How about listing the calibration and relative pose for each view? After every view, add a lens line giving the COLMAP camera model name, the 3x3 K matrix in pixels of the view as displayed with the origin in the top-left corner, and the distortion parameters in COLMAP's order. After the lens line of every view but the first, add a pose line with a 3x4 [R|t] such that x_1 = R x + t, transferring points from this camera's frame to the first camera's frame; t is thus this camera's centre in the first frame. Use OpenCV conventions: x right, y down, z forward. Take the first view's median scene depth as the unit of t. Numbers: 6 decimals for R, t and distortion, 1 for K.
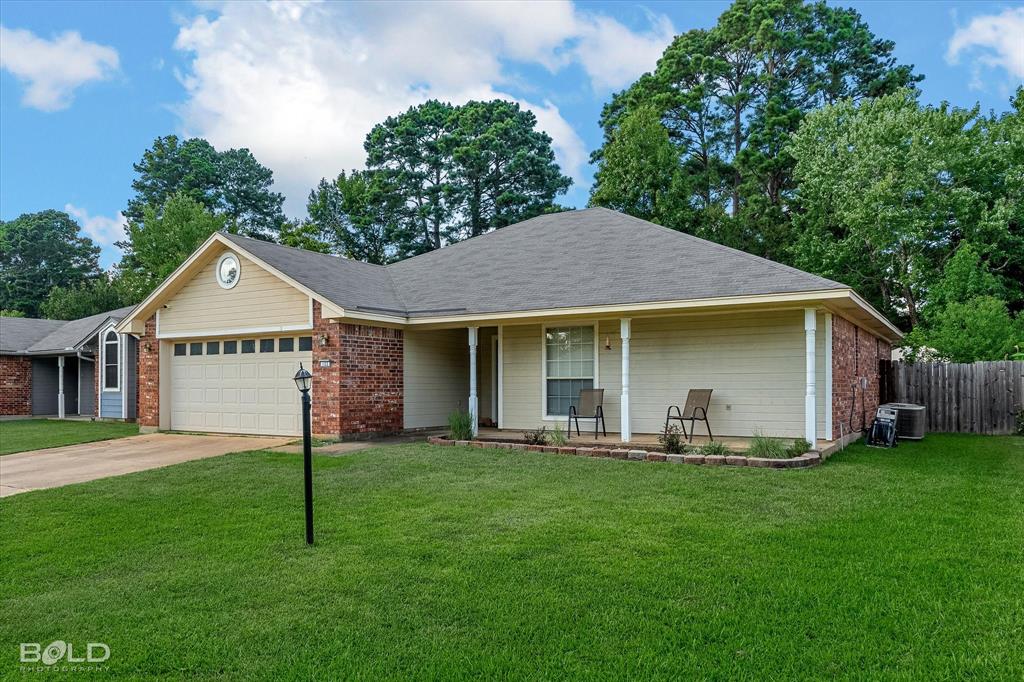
lens RADIAL K [[716.6, 0, 447.6], [0, 716.6, 382.5], [0, 0, 1]] dist [-0.003796, -0.003249]
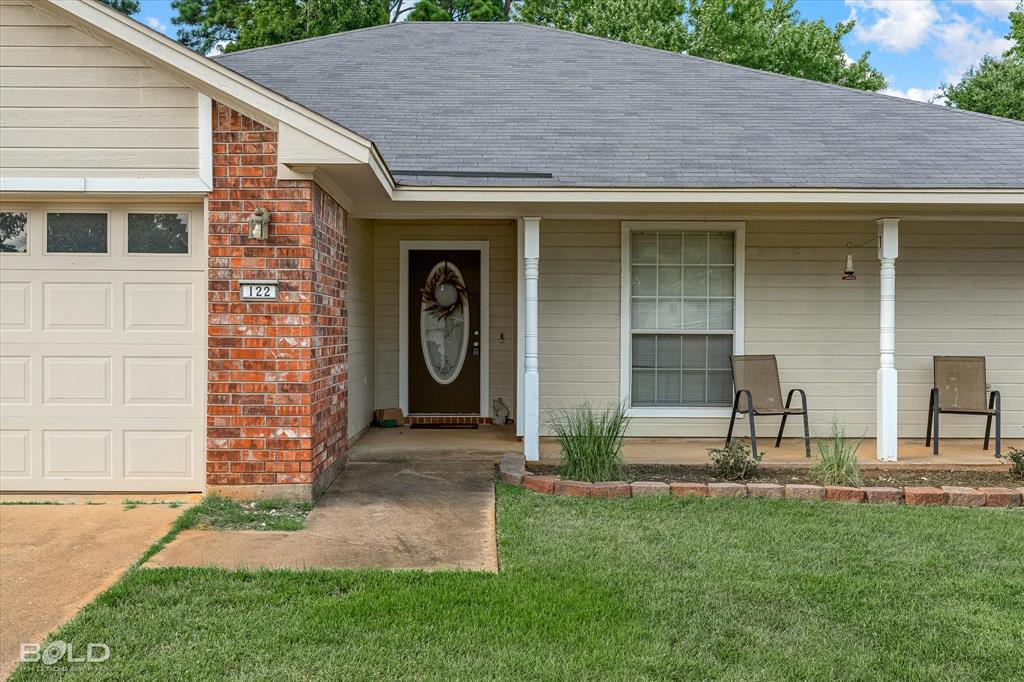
lens RADIAL K [[983.8, 0, 454.2], [0, 983.8, 341.7], [0, 0, 1]] dist [0.009017, 0.000978]
pose [[0.834117, -0.000822, 0.551587, -0.338972], [-0.010797, 0.999783, 0.017817, -0.009845], [-0.551482, -0.020817, 0.833927, 0.496466]]
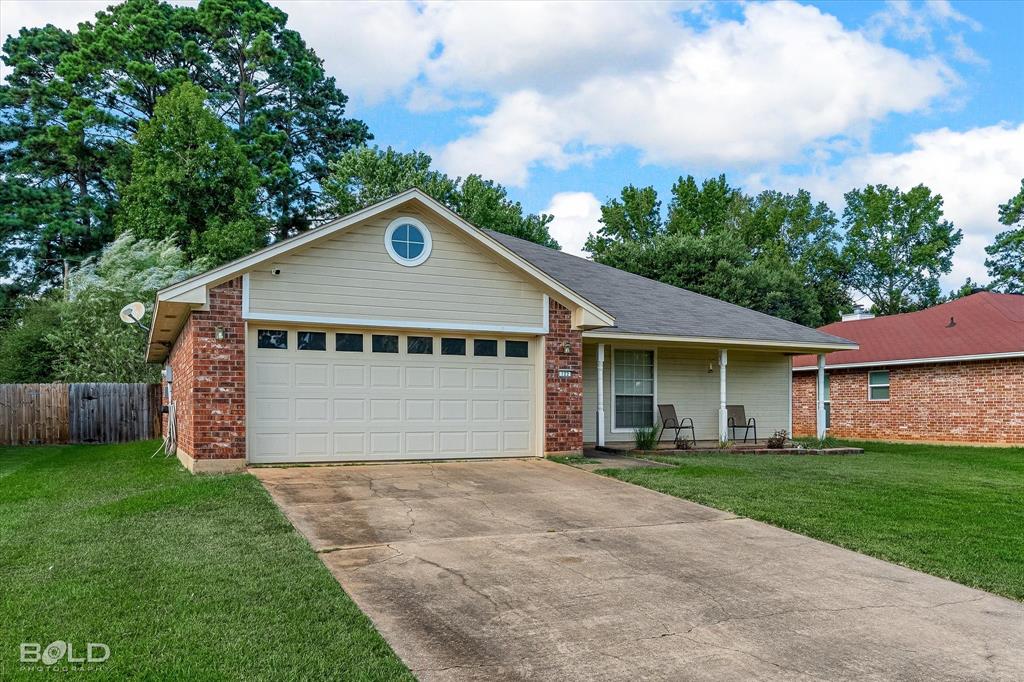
lens RADIAL K [[803.5, 0, 482.6], [0, 803.5, 418.9], [0, 0, 1]] dist [-0.008689, 0.000658]
pose [[0.533194, -0.005072, 0.845978, -1.018469], [-0.008049, 0.999906, 0.011068, 0.019283], [-0.845955, -0.012711, 0.533104, 0.508817]]
